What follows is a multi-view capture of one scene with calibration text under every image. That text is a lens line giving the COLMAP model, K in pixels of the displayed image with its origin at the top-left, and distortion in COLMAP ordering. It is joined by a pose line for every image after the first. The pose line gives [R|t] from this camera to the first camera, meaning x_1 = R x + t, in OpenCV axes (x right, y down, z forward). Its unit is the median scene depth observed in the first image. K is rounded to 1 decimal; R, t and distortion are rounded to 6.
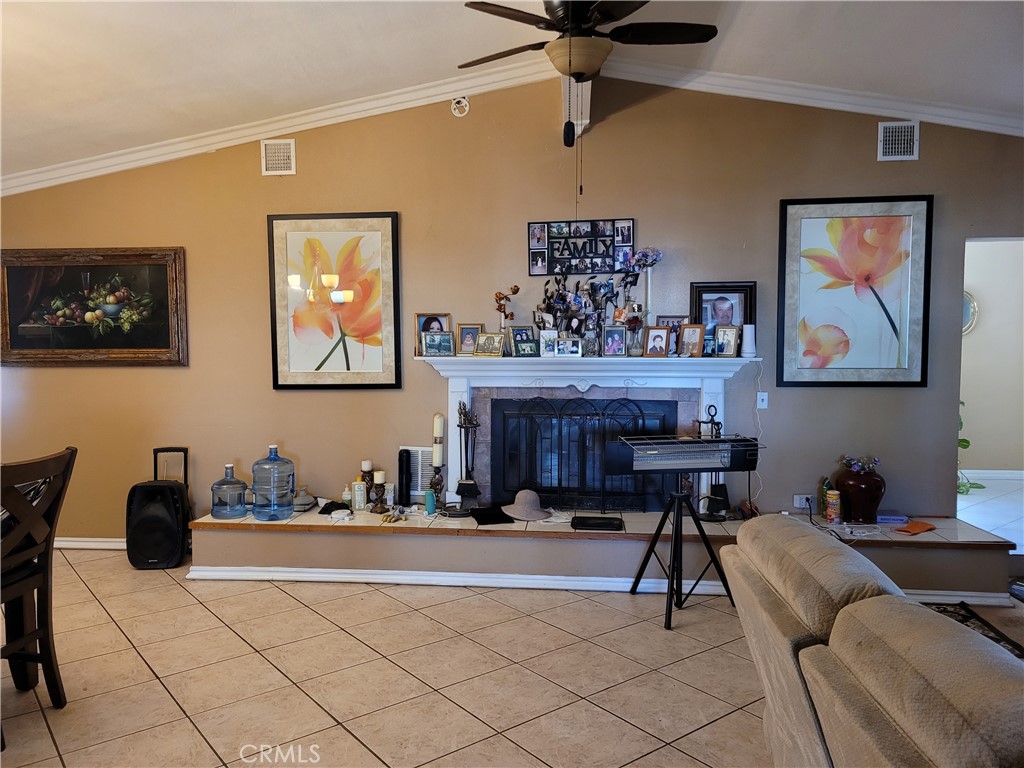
lens RADIAL K [[789.7, 0, 497.8], [0, 789.7, 383.9], [0, 0, 1]] dist [0.063669, -0.044753]
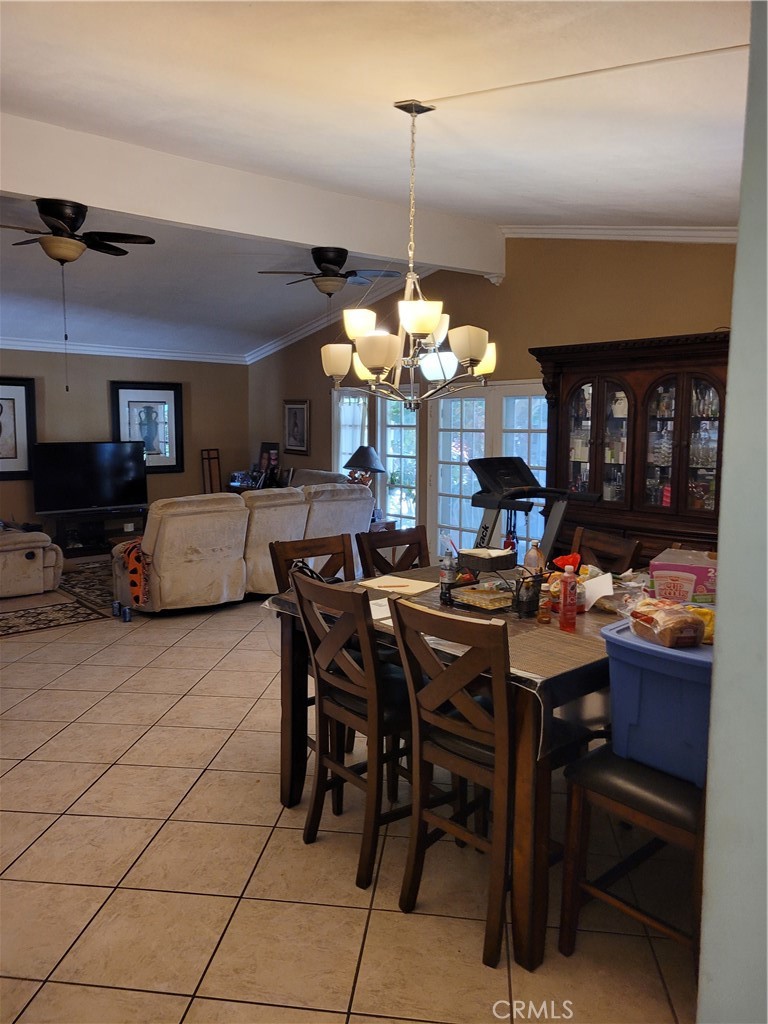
lens RADIAL K [[789.7, 0, 385.1], [0, 789.7, 509.5], [0, 0, 1]] dist [0.063669, -0.044753]
pose [[-0.728688, -0.076087, 0.680606, -1.204170], [0.045315, 0.986275, 0.158774, -0.114541], [-0.683345, 0.146538, -0.715238, 1.449147]]
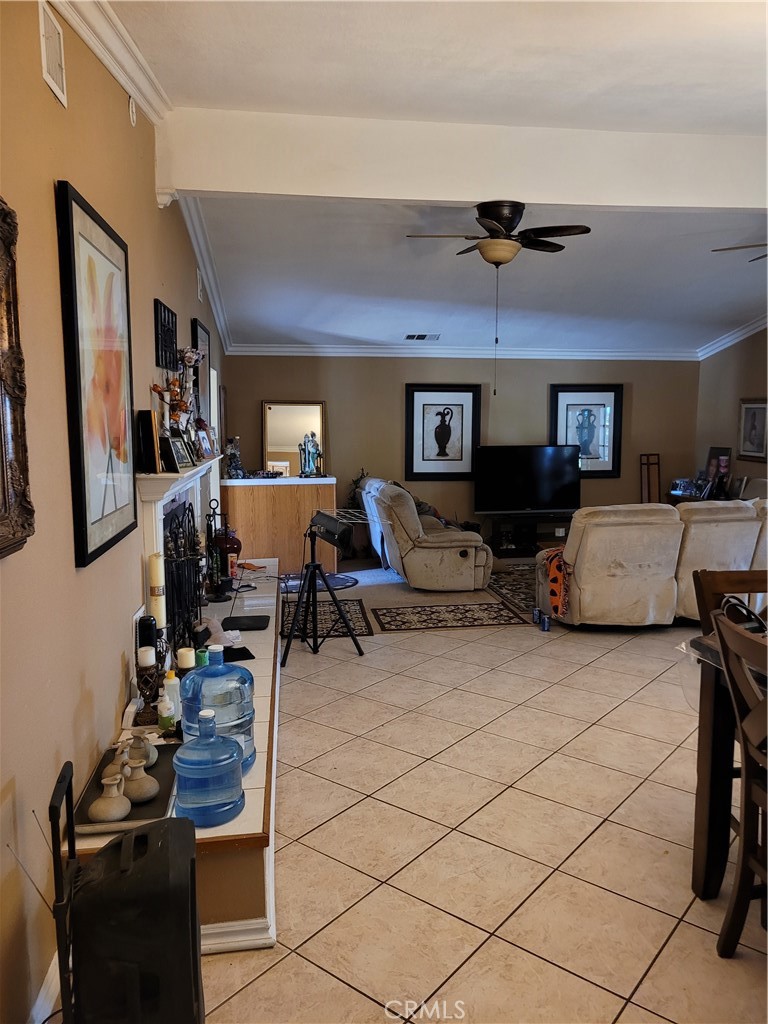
lens RADIAL K [[789.7, 0, 385.1], [0, 789.7, 509.5], [0, 0, 1]] dist [0.063669, -0.044753]
pose [[-0.262578, -0.102289, 0.959474, -1.134160], [0.066226, 0.990110, 0.123679, -0.109047], [-0.962635, 0.096017, -0.253207, 1.363244]]
